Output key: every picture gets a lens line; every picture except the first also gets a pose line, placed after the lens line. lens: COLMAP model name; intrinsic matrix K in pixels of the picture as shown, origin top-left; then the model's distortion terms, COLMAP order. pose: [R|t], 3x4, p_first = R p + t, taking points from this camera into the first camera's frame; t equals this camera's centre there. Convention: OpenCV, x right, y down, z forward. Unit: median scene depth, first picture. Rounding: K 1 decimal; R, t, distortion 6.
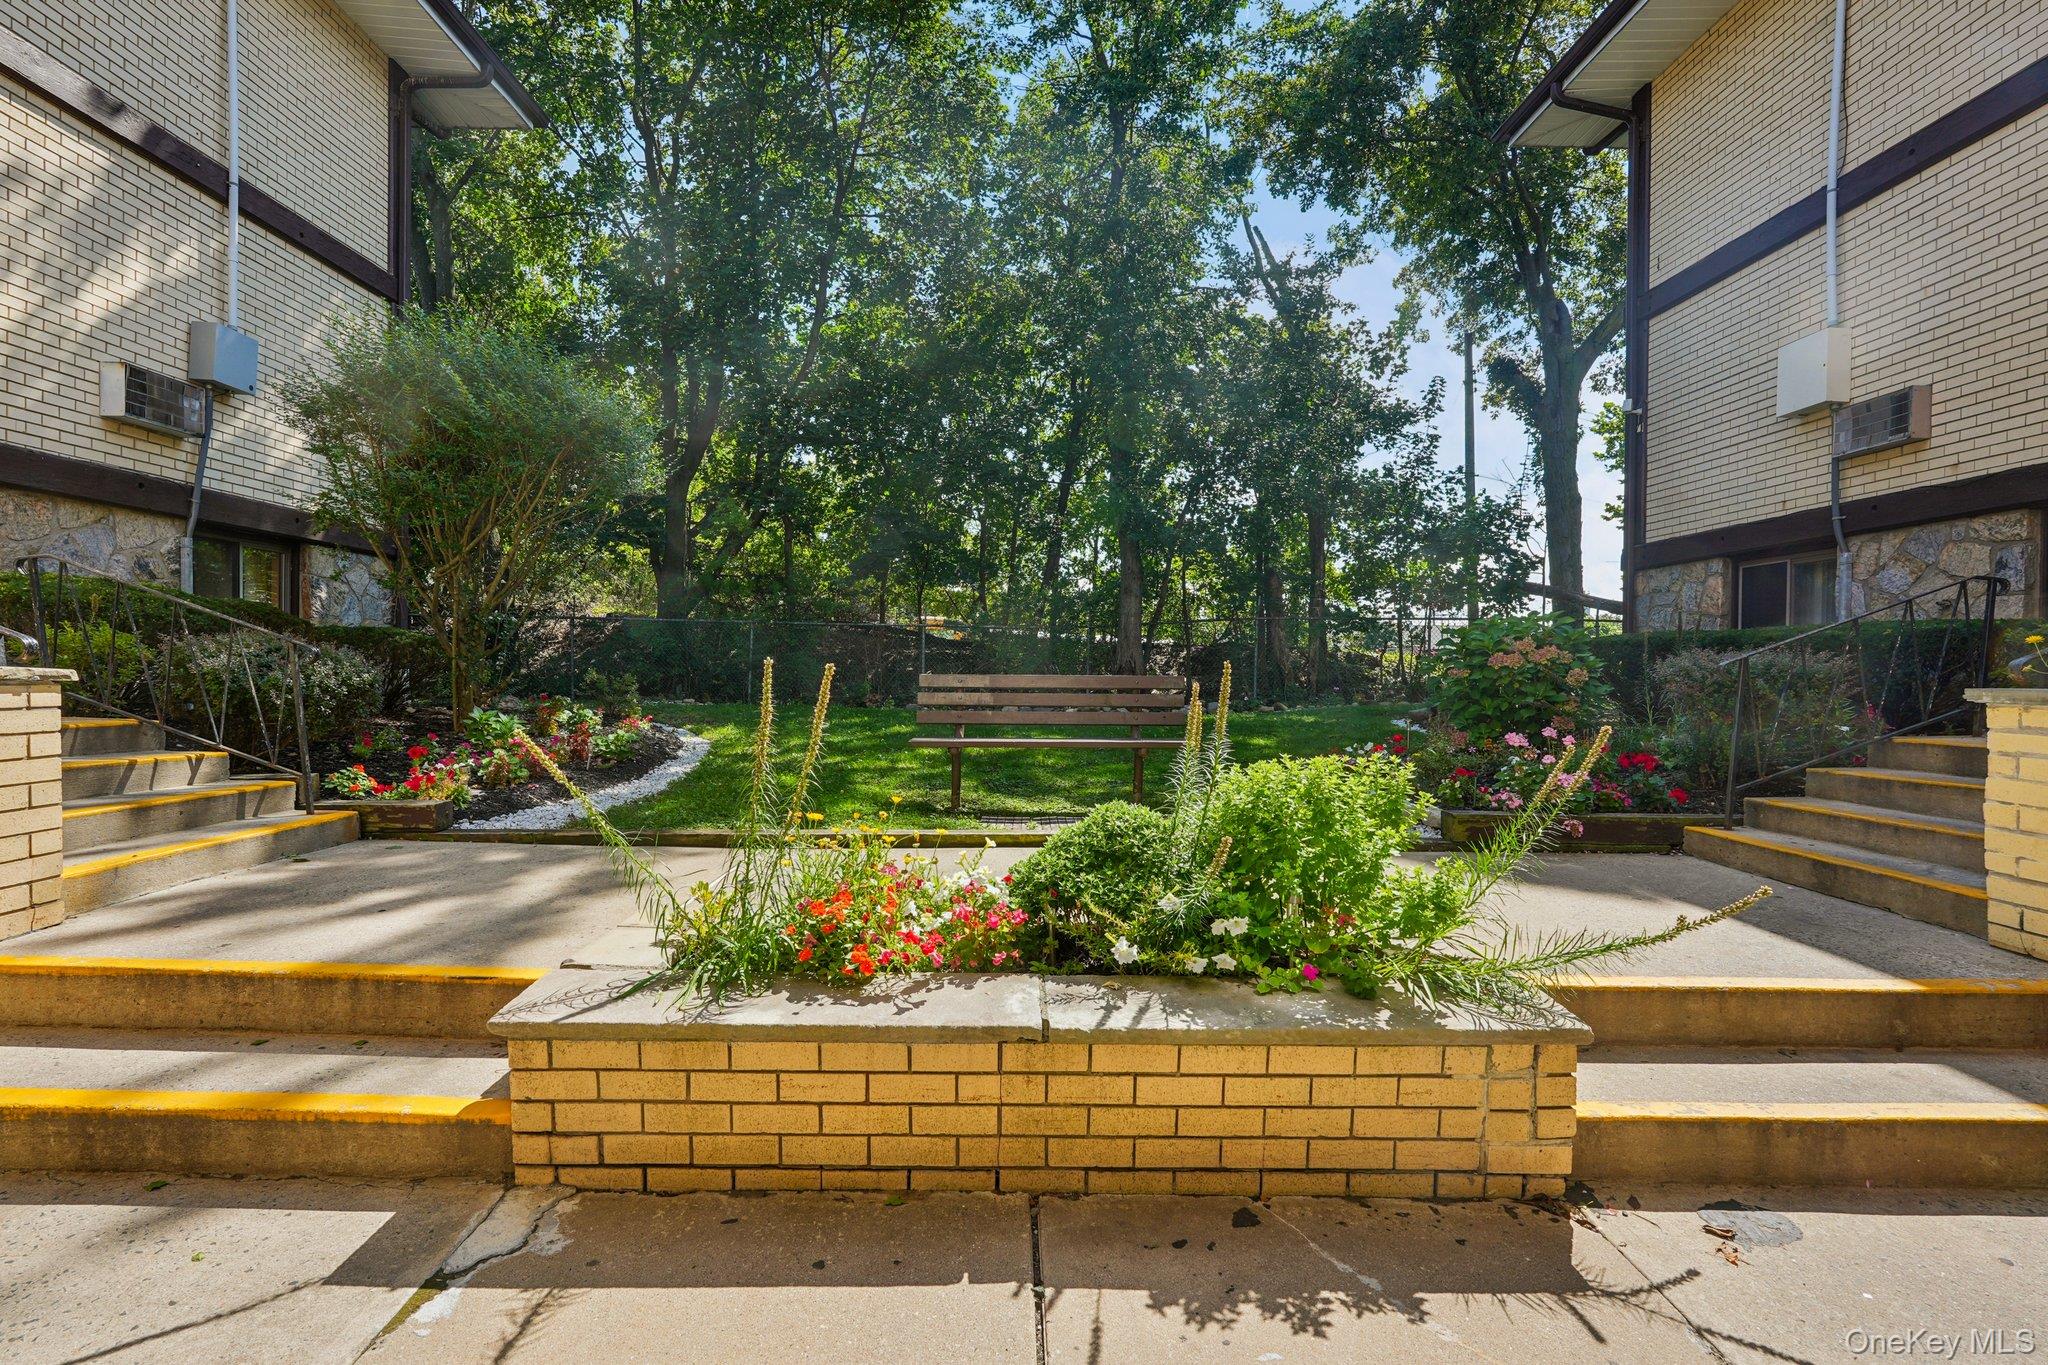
lens RADIAL K [[928.5, 0, 1024.8], [0, 928.5, 682.7], [0, 0, 1]] dist [0.000816, 0.000386]
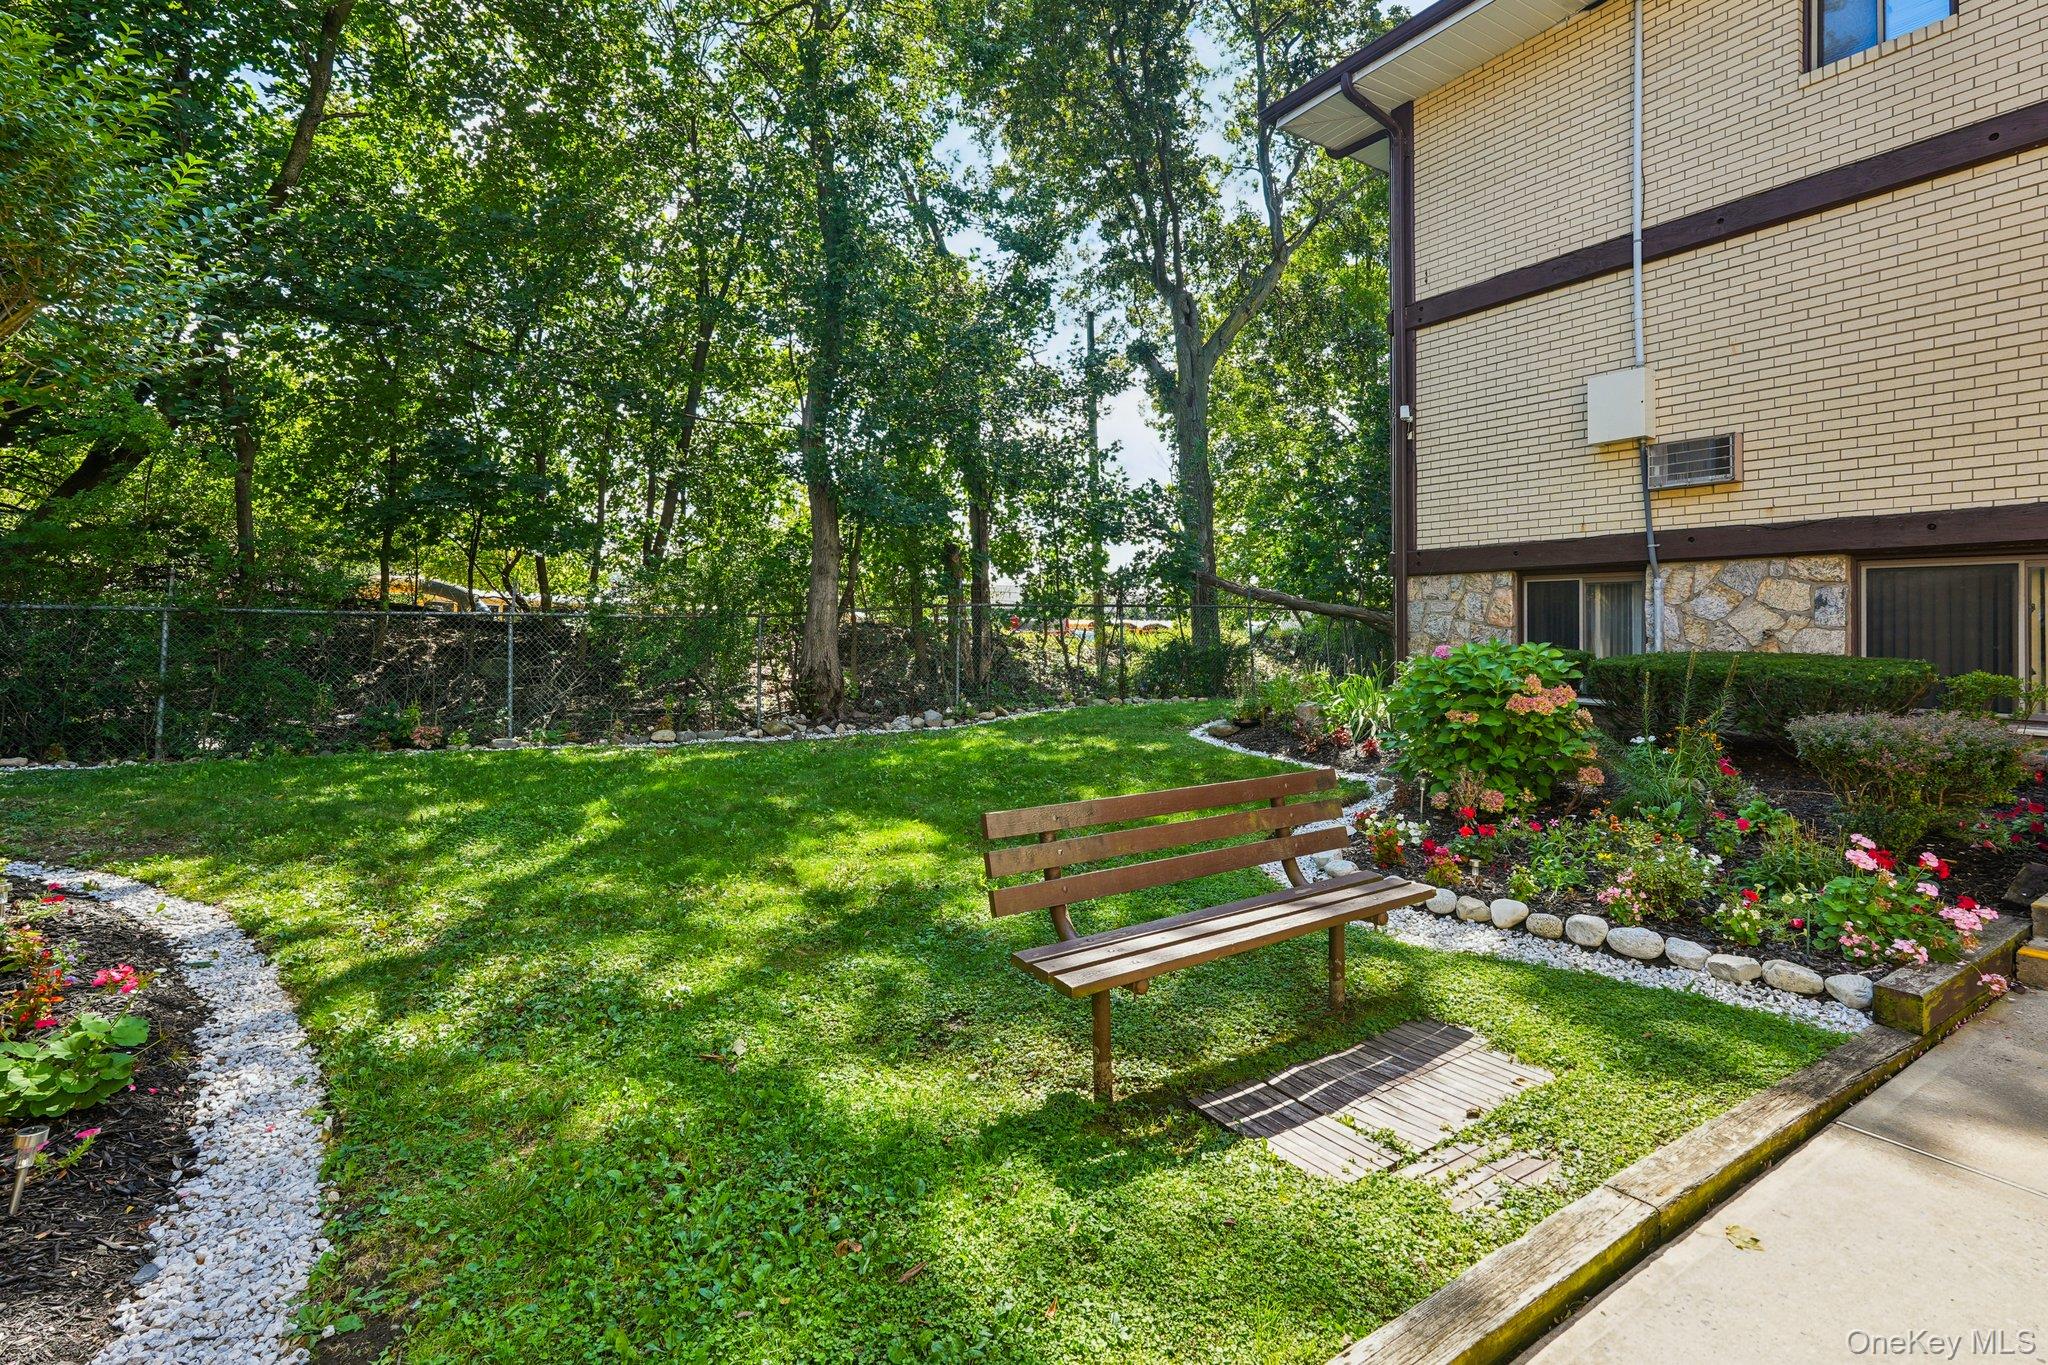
lens RADIAL K [[928.5, 0, 1002.2], [0, 928.5, 615.6], [0, 0, 1]] dist [0.000816, 0.000386]
pose [[0.839419, 0.003389, 0.543475, -0.345321], [0.003985, 0.999915, -0.012389, -0.087913], [-0.543471, 0.012565, 0.839334, 0.520902]]
